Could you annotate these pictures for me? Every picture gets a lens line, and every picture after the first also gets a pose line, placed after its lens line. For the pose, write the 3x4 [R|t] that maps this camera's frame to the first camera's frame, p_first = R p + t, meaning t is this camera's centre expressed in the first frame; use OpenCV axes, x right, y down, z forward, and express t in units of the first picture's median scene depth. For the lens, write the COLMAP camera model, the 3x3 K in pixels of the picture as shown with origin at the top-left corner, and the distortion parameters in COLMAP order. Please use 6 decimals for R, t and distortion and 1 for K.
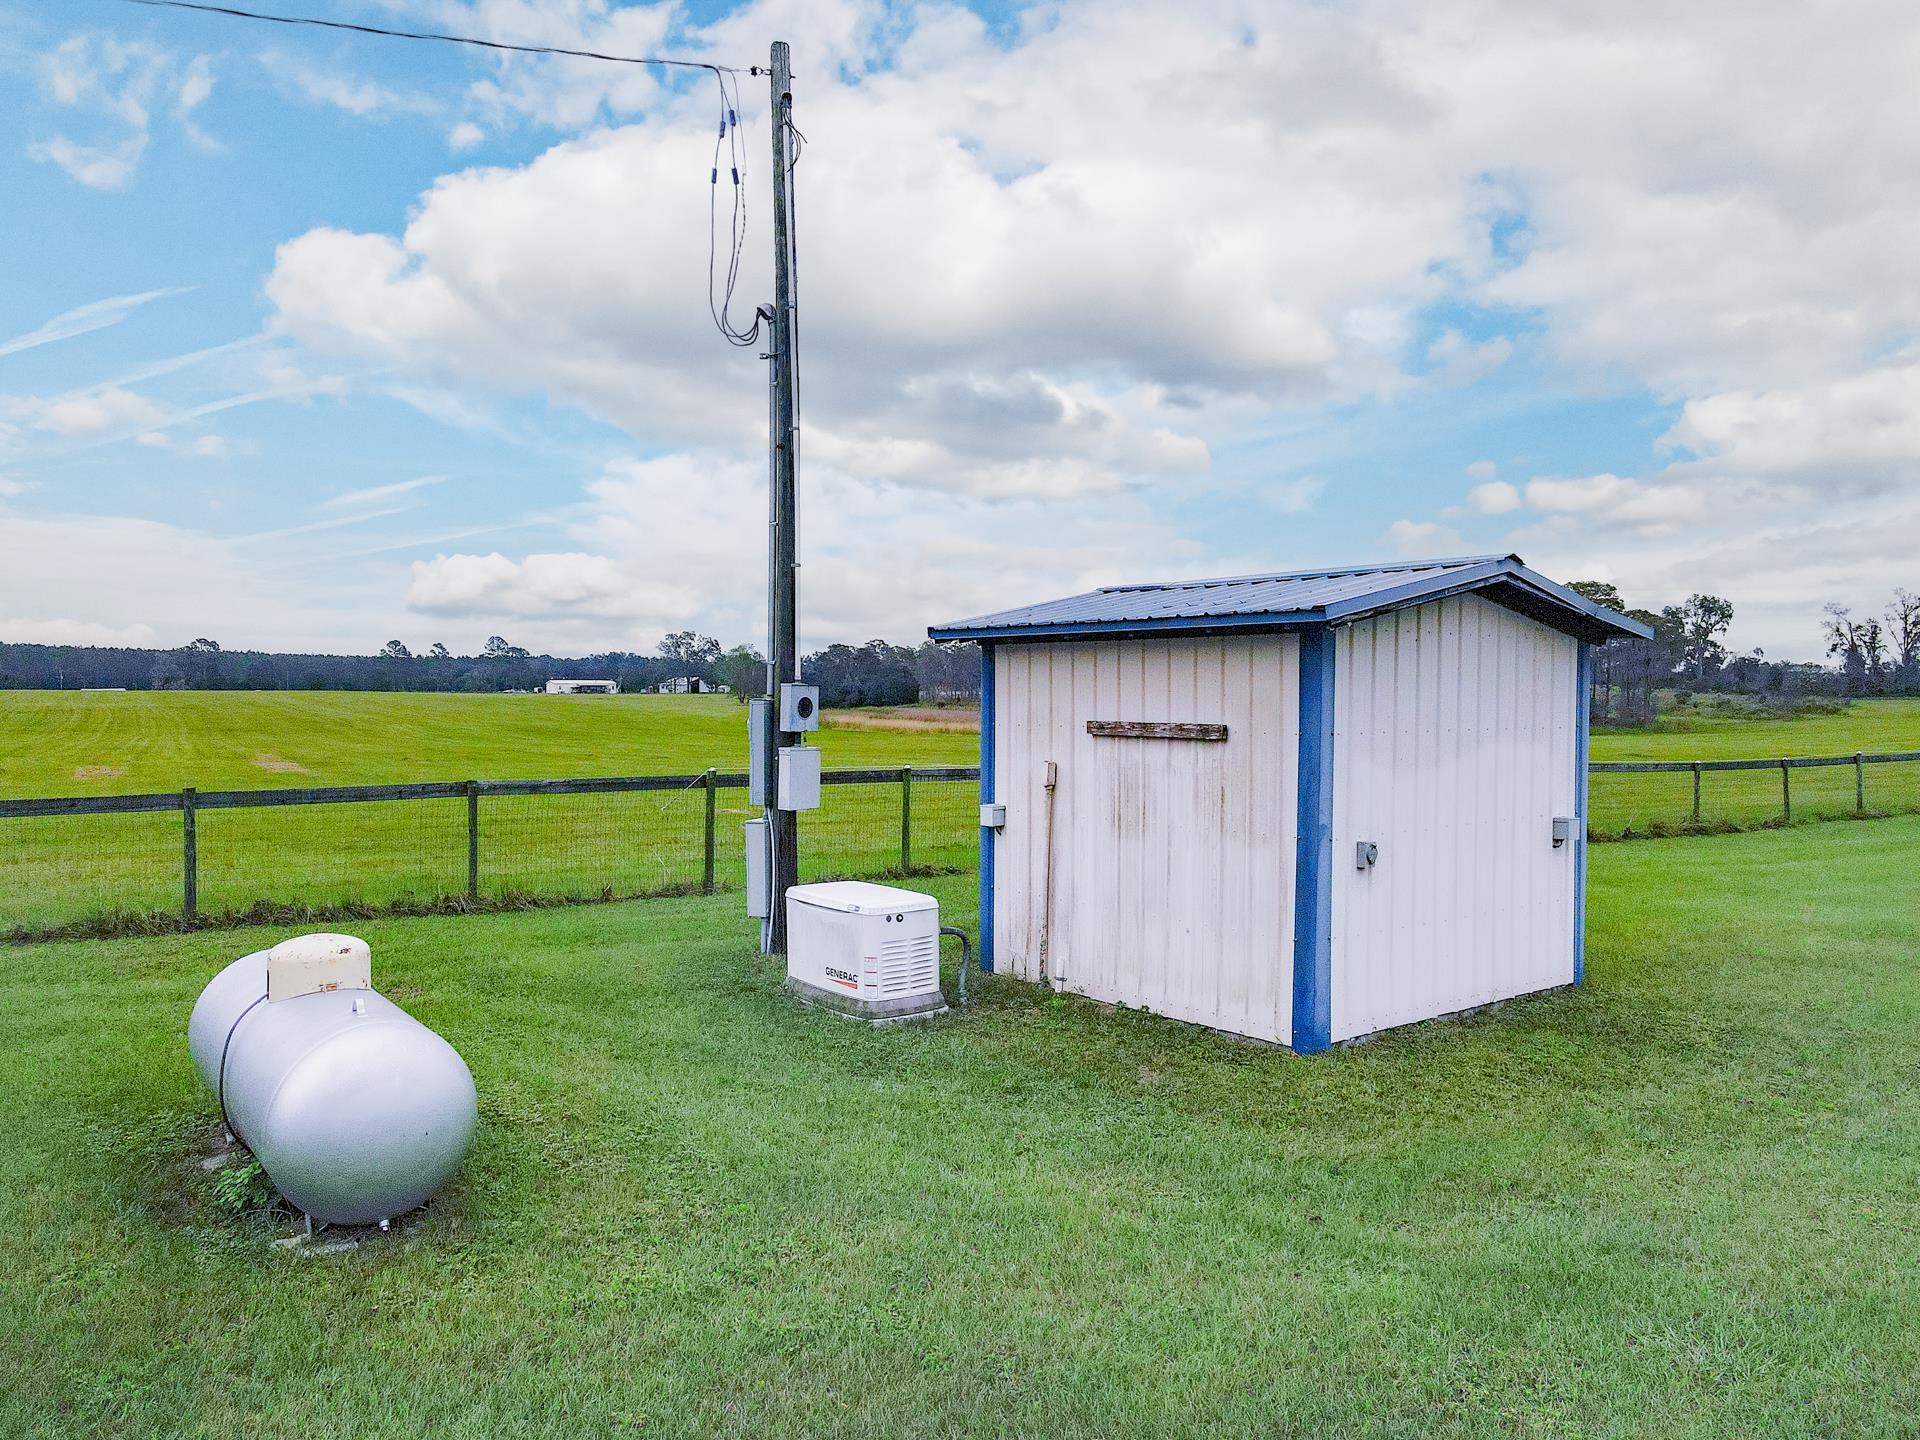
lens RADIAL K [[1432.1, 0, 960.0], [0, 1432.1, 720.0], [0, 0, 1]] dist [0.002722, 0.000831]
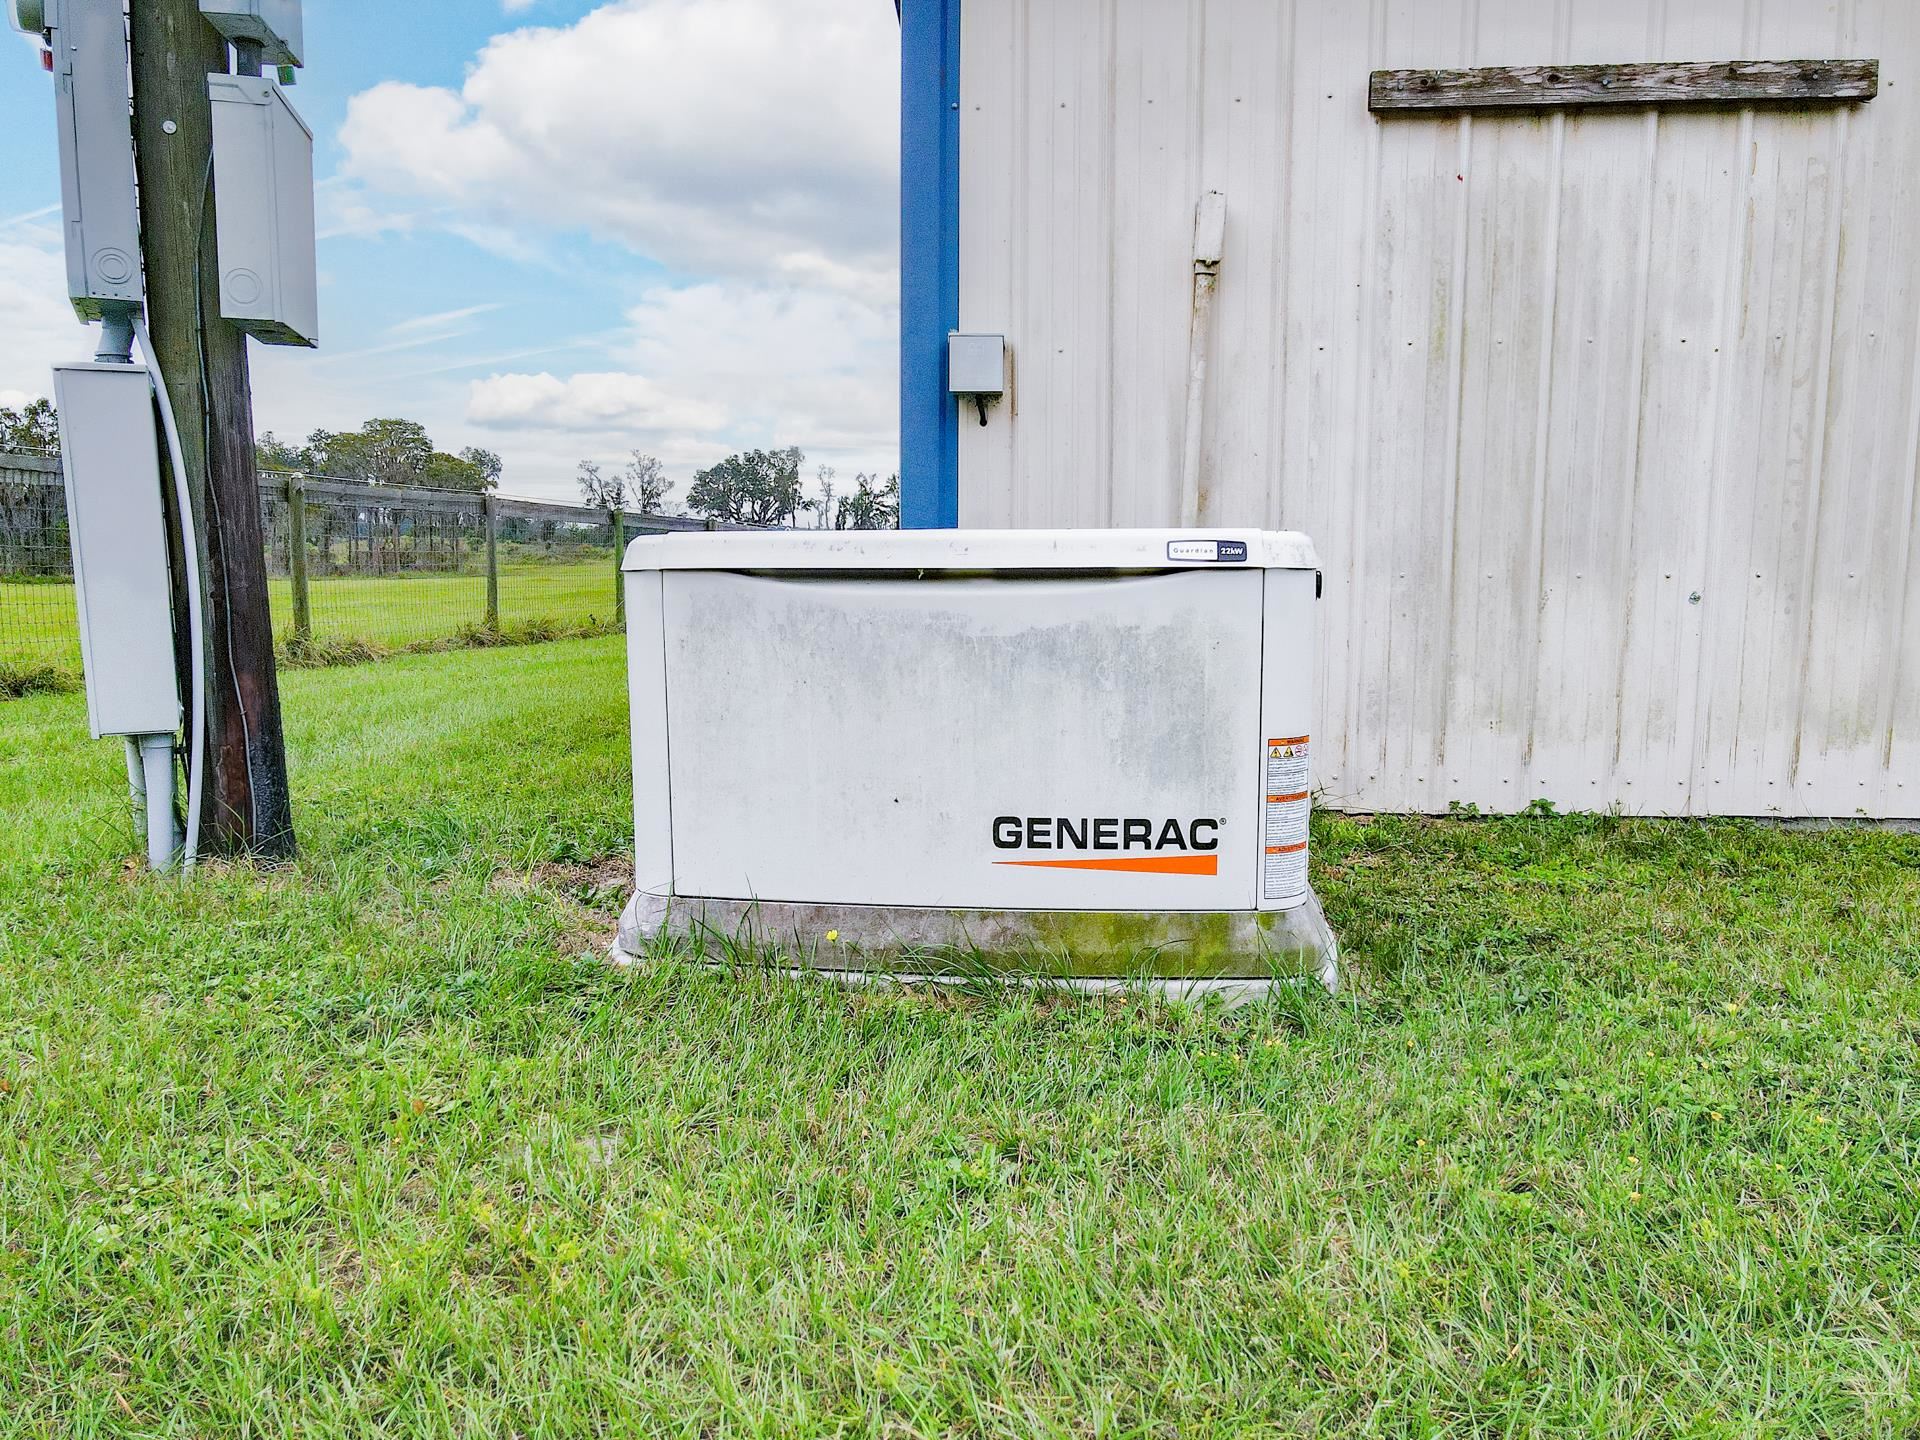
lens RADIAL K [[1432.1, 0, 960.0], [0, 1432.1, 720.0], [0, 0, 1]] dist [0.002722, 0.000831]
pose [[0.681832, -0.087414, 0.726267, -0.270485], [0.015488, 0.994337, 0.105138, 0.128020], [-0.731344, -0.060438, 0.679325, 0.825959]]
